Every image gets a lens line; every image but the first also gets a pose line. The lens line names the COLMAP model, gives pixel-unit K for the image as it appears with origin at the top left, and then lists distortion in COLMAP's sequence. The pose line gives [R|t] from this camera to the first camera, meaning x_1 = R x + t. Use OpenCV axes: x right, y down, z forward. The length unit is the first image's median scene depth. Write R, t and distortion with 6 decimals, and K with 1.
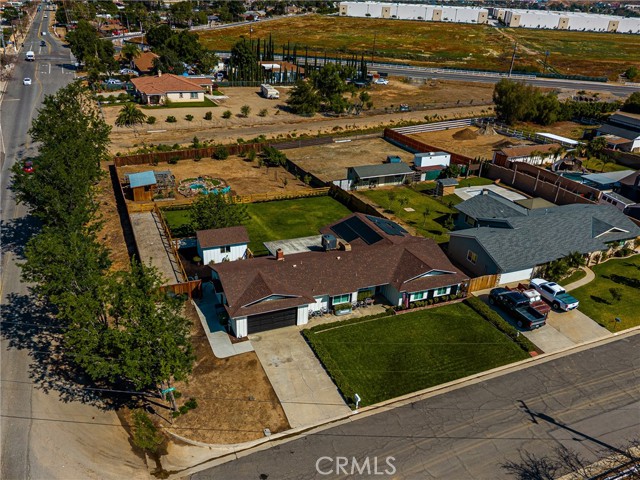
lens RADIAL K [[524.6, 0, 334.9], [0, 524.6, 266.2], [0, 0, 1]] dist [0.040600, -0.046714]
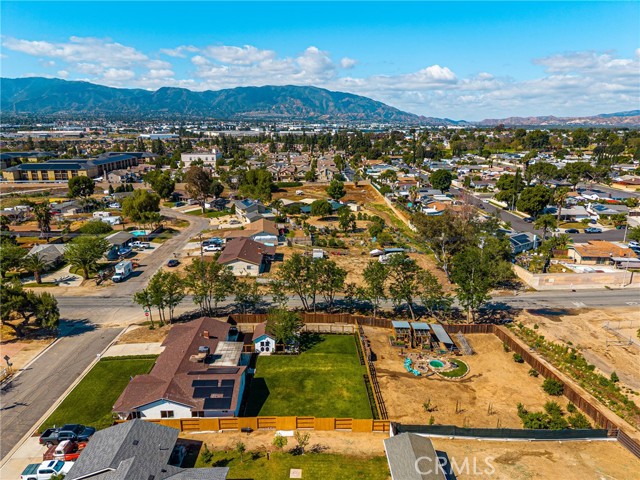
lens RADIAL K [[455.4, 0, 320.0], [0, 455.4, 240.0], [0, 0, 1]] dist [0.012064, 0.000064]
pose [[-0.409478, 0.187051, -0.892939, 0.601704], [-0.438665, 0.817823, 0.372476, -0.592494], [0.799938, 0.544222, -0.252828, 0.916281]]
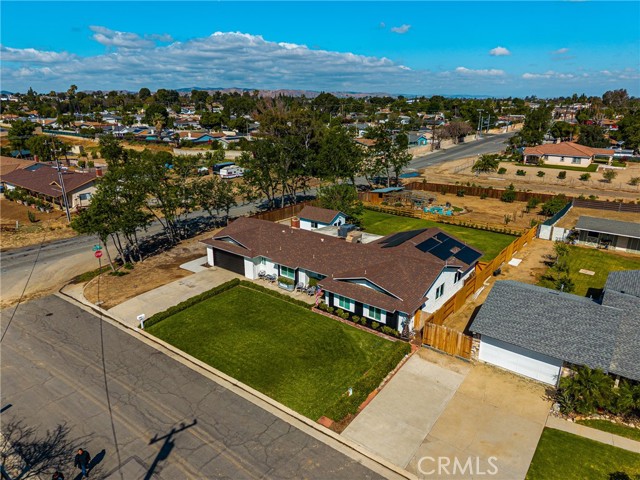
lens RADIAL K [[444.7, 0, 326.7], [0, 444.7, 209.5], [0, 0, 1]] dist [0.006339, -0.001228]
pose [[0.469631, 0.160842, -0.868088, 0.438640], [-0.388379, 0.920652, -0.039530, -0.024022], [0.792848, 0.355711, 0.494834, 0.362735]]
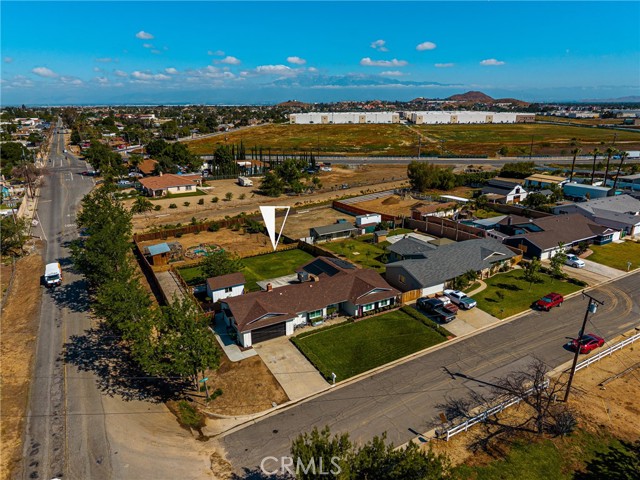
lens RADIAL K [[424.7, 0, 333.3], [0, 424.7, 240.2], [0, 0, 1]] dist [0.065239, -0.081317]
pose [[0.992694, -0.083167, 0.087421, -0.014458], [0.096984, 0.981002, -0.168015, 0.038150], [-0.071787, 0.175265, 0.981901, -0.106914]]
